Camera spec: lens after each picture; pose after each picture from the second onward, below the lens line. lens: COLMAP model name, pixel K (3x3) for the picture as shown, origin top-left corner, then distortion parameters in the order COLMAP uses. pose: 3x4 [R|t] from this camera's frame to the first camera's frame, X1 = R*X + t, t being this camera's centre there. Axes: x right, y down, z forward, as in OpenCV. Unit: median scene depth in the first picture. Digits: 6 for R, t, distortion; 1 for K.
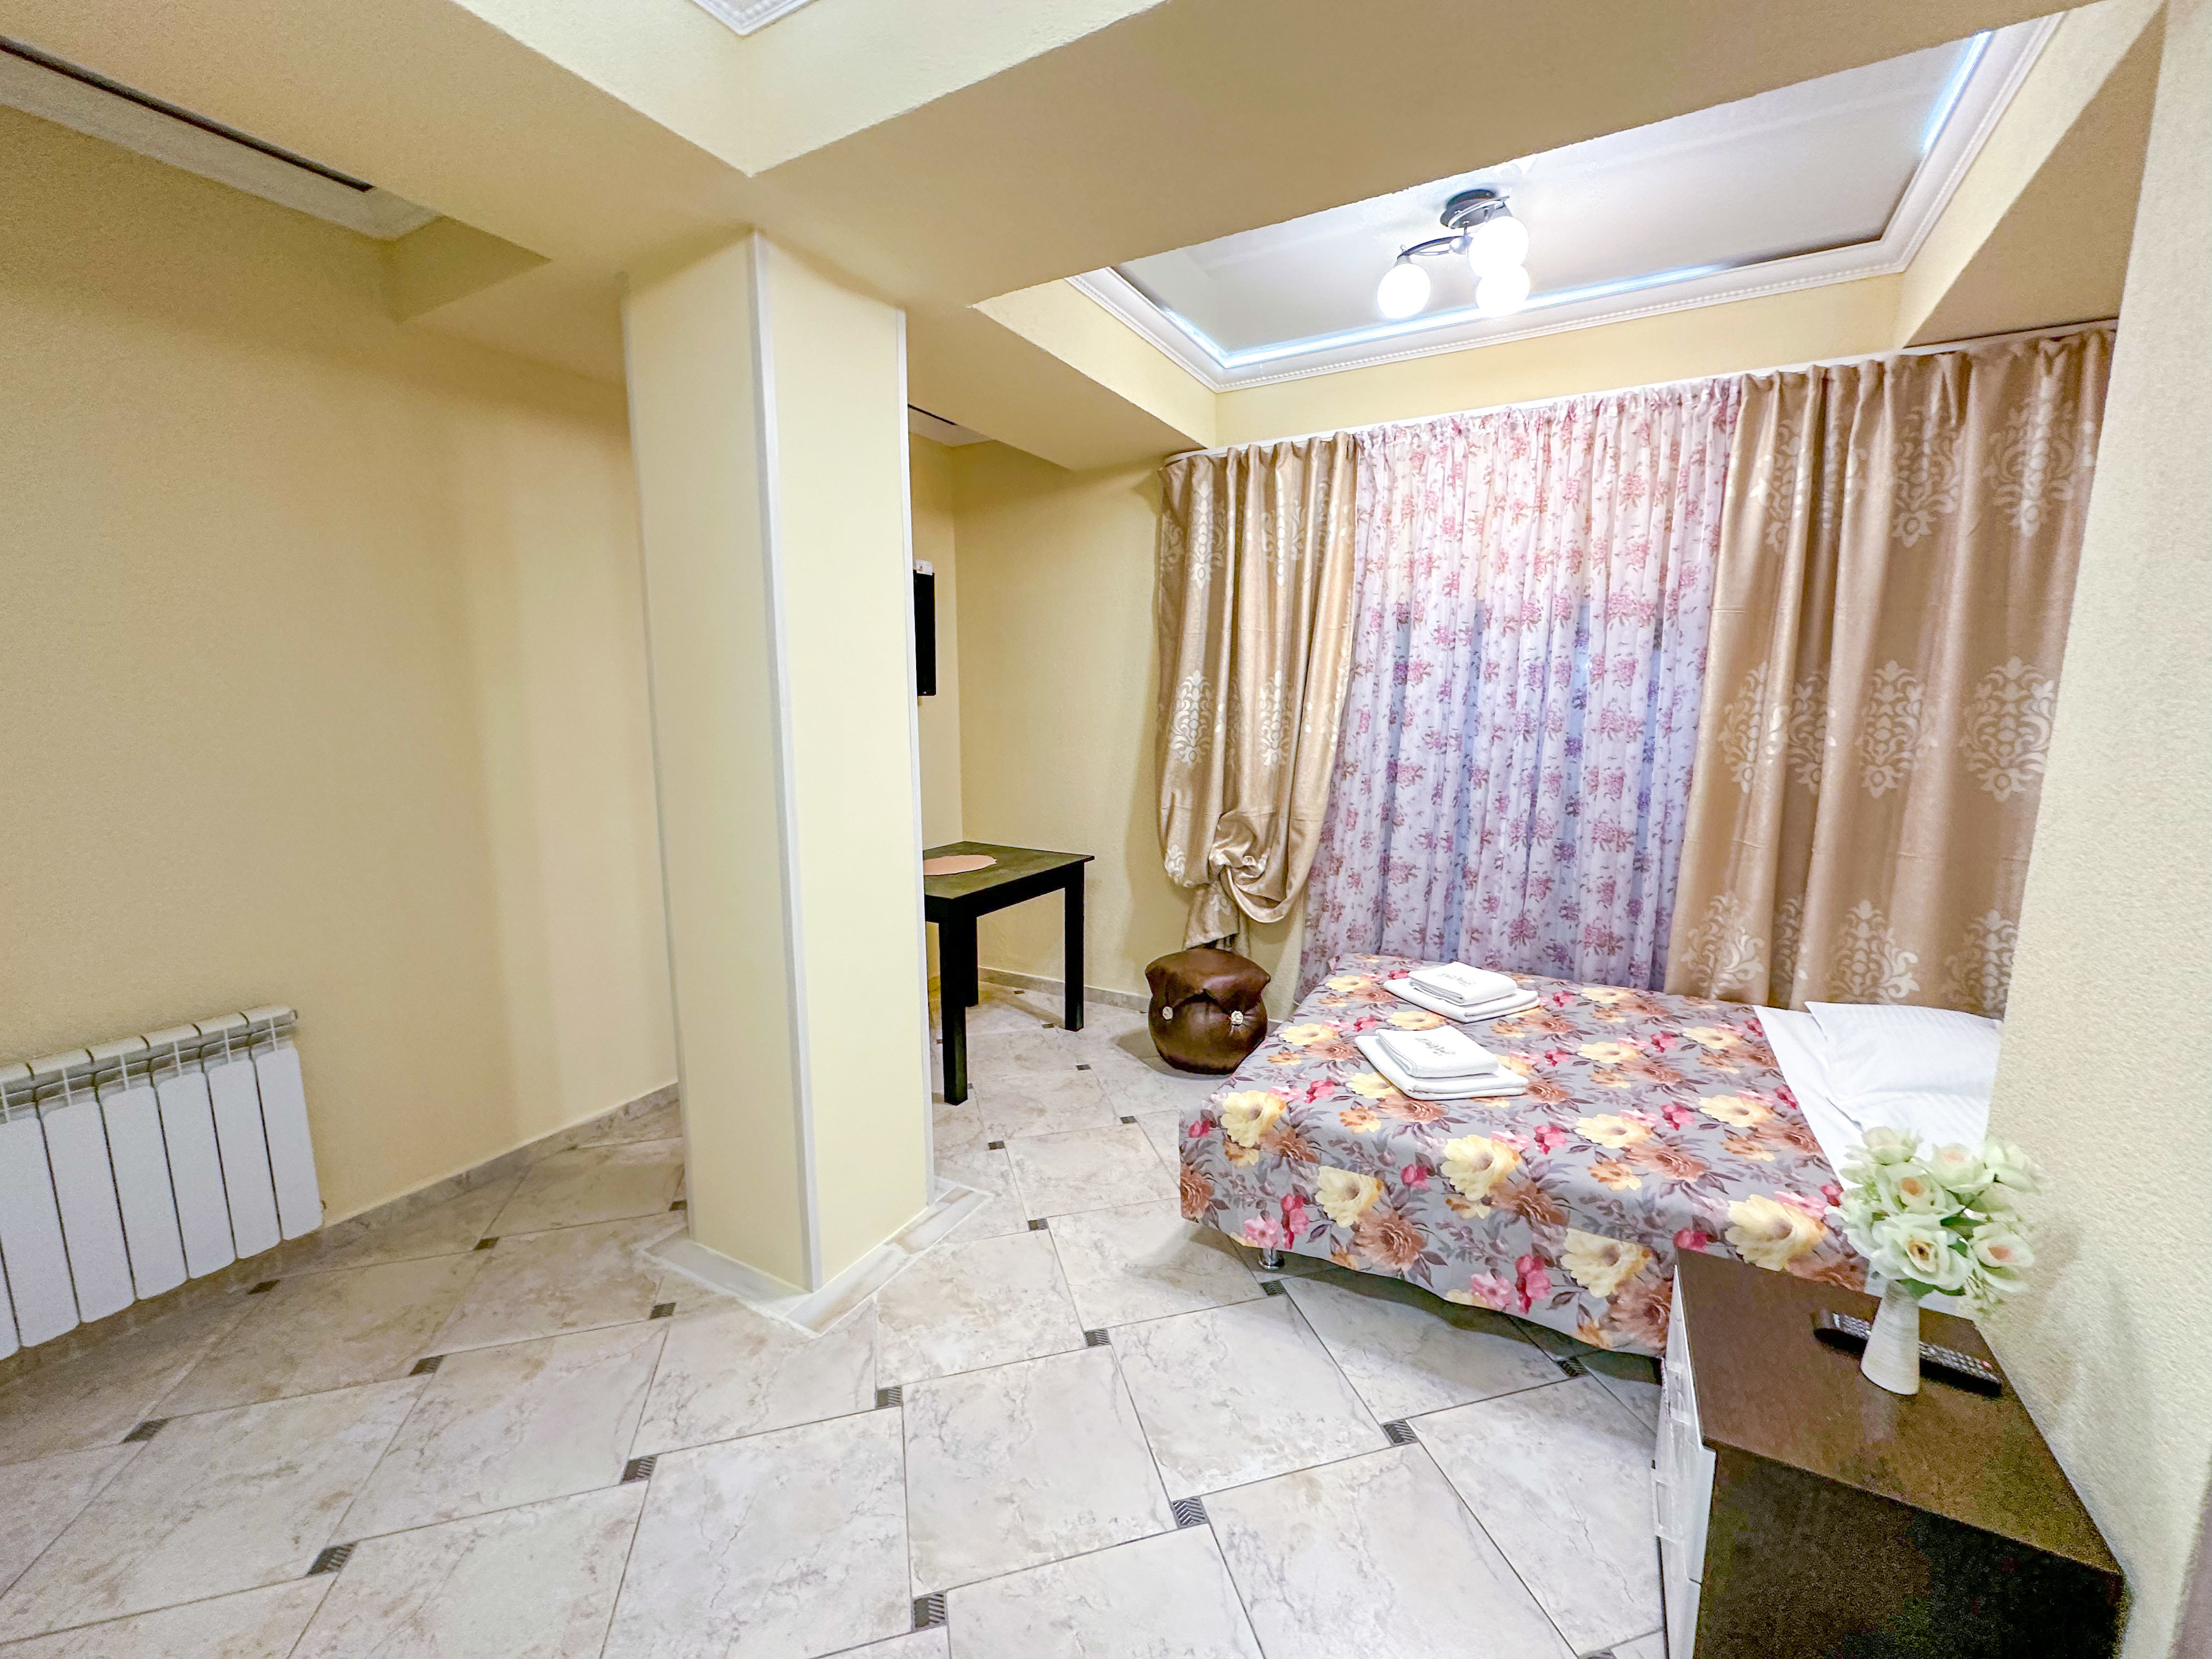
lens RADIAL K [[886.1, 0, 1106.0], [0, 886.1, 829.5], [0, 0, 1]] dist [-0.001605, 0.000018]
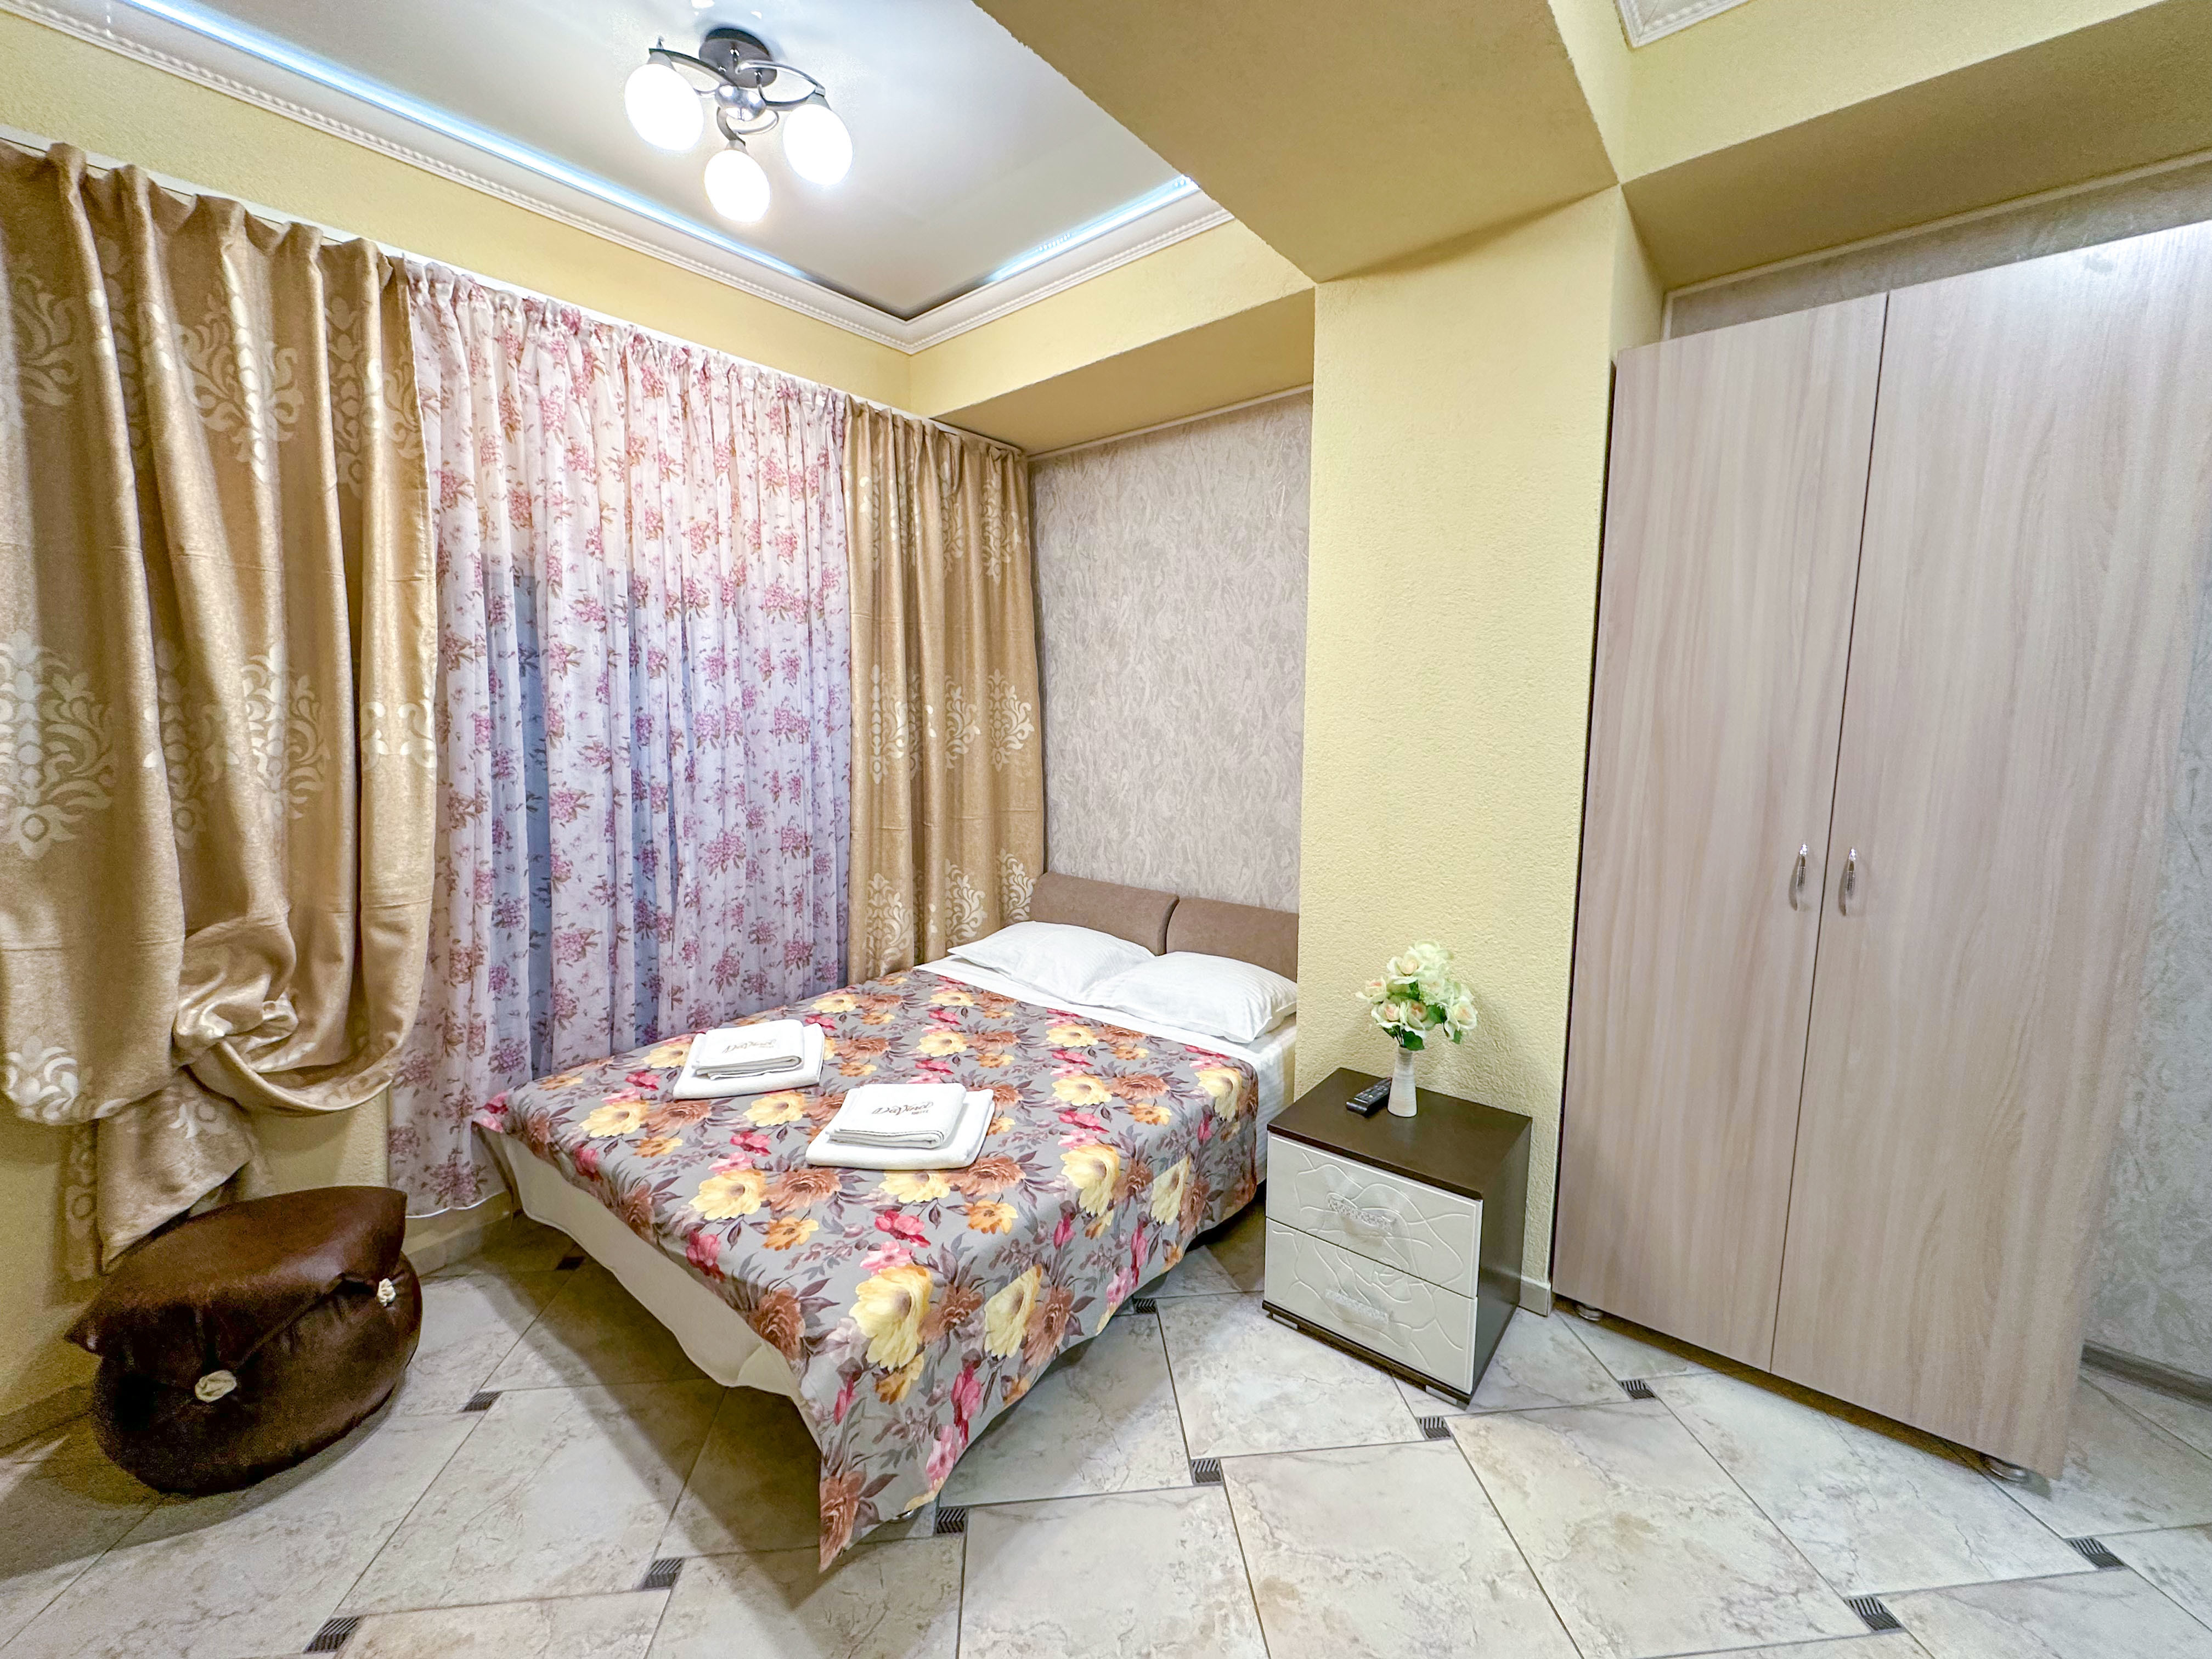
lens RADIAL K [[886.1, 0, 1106.0], [0, 886.1, 829.5], [0, 0, 1]] dist [-0.001605, 0.000018]
pose [[0.162540, -0.134977, 0.977426, -0.306347], [0.155776, 0.981687, 0.109661, -0.060022], [-0.974328, 0.134435, 0.180589, 0.514156]]
